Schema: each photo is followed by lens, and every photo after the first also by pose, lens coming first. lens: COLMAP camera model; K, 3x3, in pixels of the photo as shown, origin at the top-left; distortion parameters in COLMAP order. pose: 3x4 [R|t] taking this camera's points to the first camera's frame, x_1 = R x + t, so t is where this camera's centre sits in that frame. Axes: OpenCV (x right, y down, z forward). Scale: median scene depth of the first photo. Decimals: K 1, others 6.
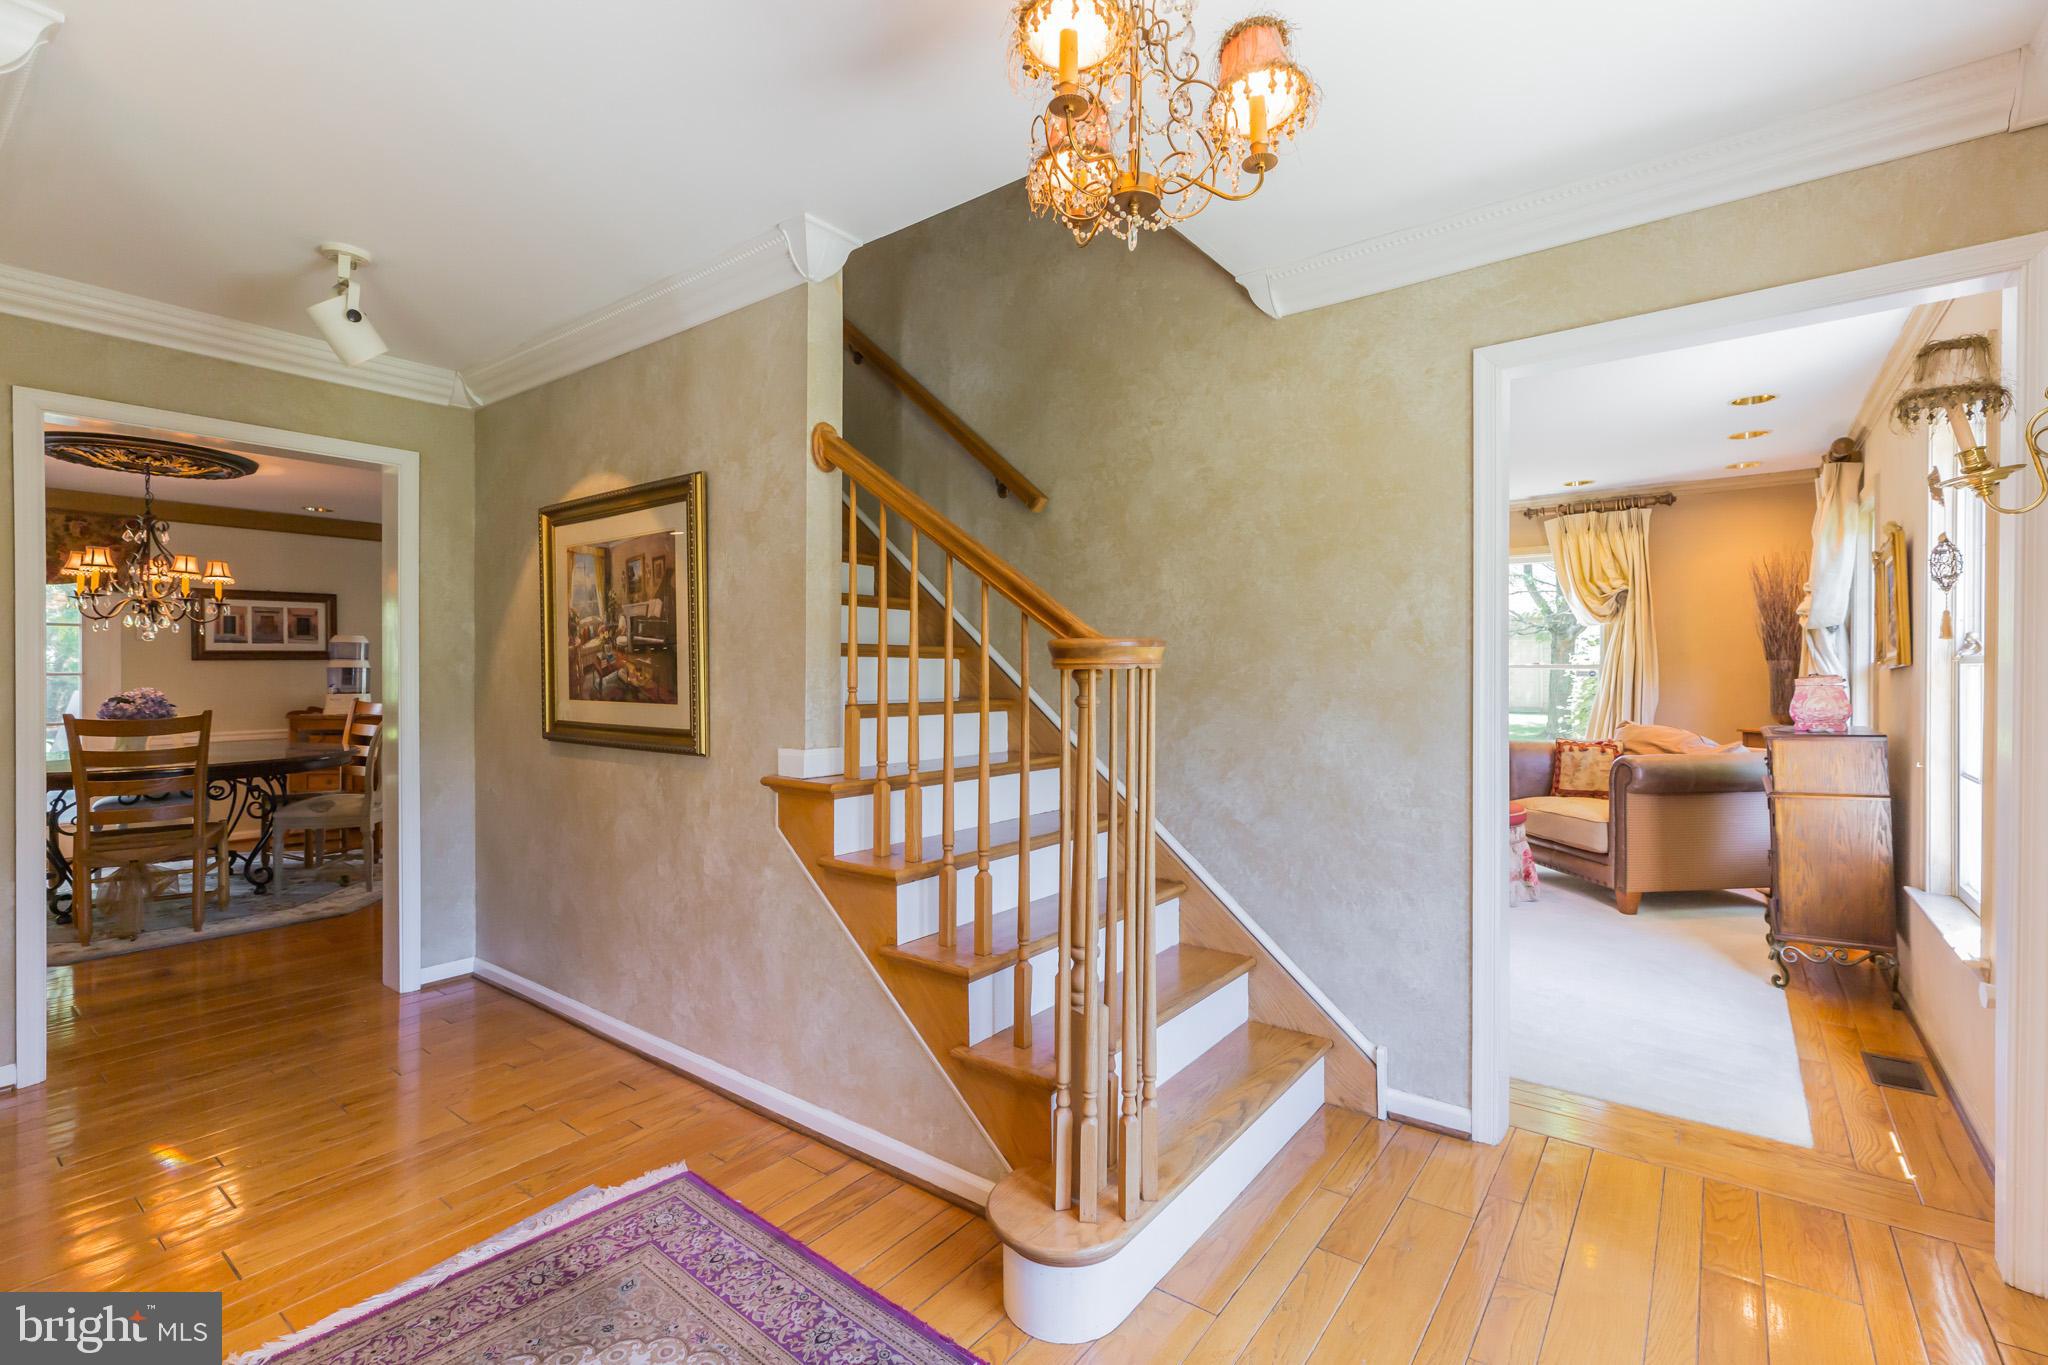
lens RADIAL K [[891.1, 0, 1009.2], [0, 891.1, 665.4], [0, 0, 1]] dist [-0.001964, 0.000230]
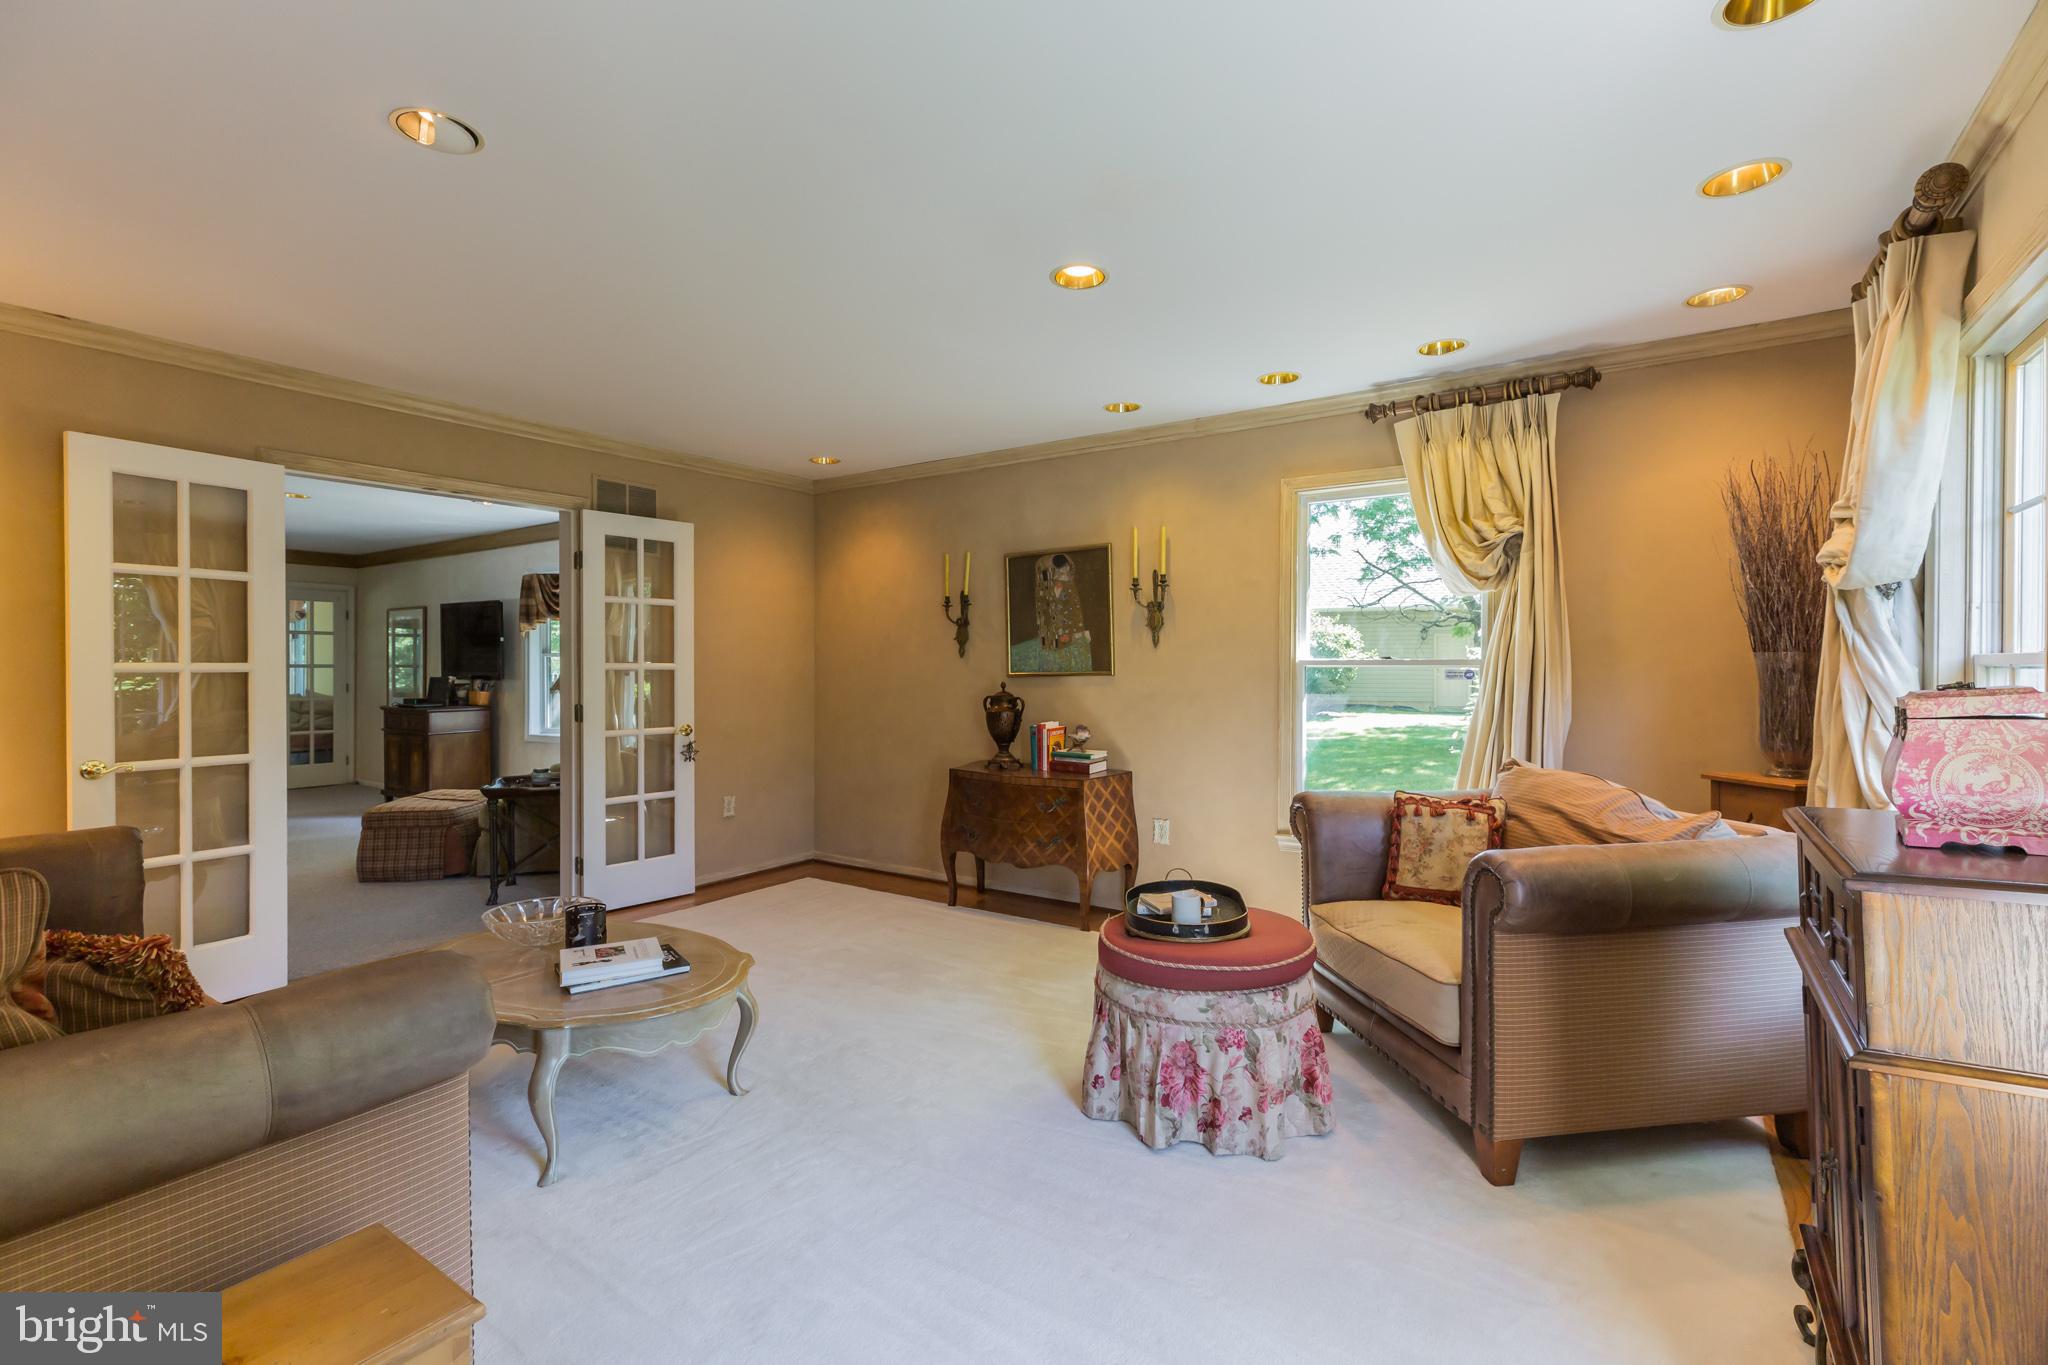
lens RADIAL K [[927.2, 0, 1007.9], [0, 927.2, 667.8], [0, 0, 1]] dist [-0.006380, 0.002470]
pose [[0.997724, -0.000022, 0.067435, 0.380416], [-0.000427, 0.999978, 0.006644, 0.000469], [-0.067434, -0.006658, 0.997702, 0.498402]]
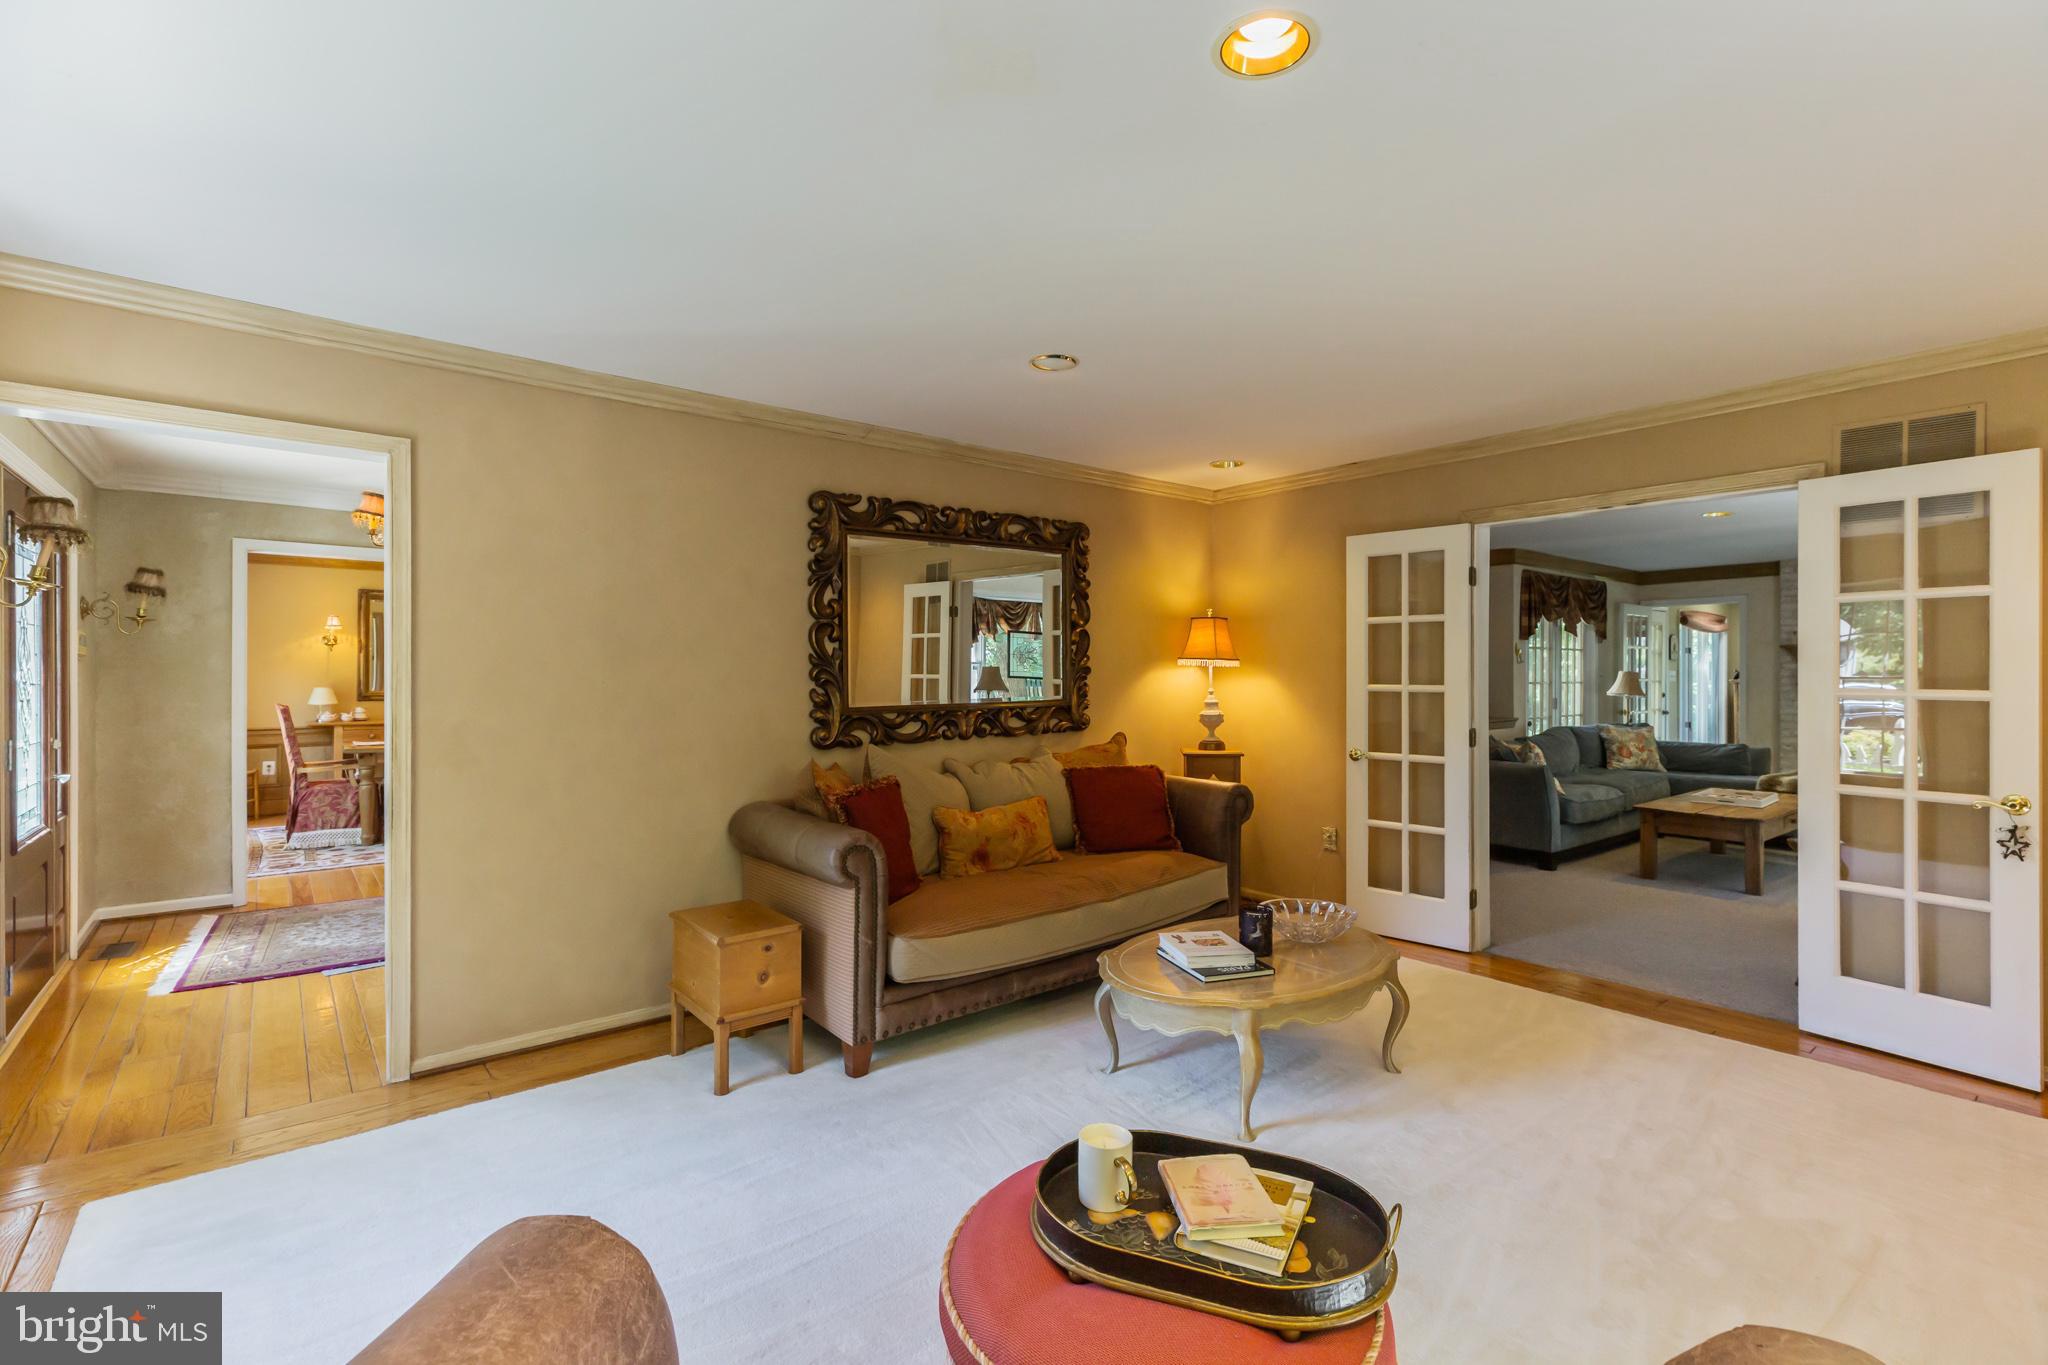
lens RADIAL K [[927.2, 0, 1071.9], [0, 927.2, 664.4], [0, 0, 1]] dist [-0.006380, 0.002470]
pose [[-0.185109, -0.009181, -0.982675, 0.892846], [0.003650, 0.999943, -0.010030, -0.013142], [0.982711, -0.005444, -0.185065, 1.180864]]
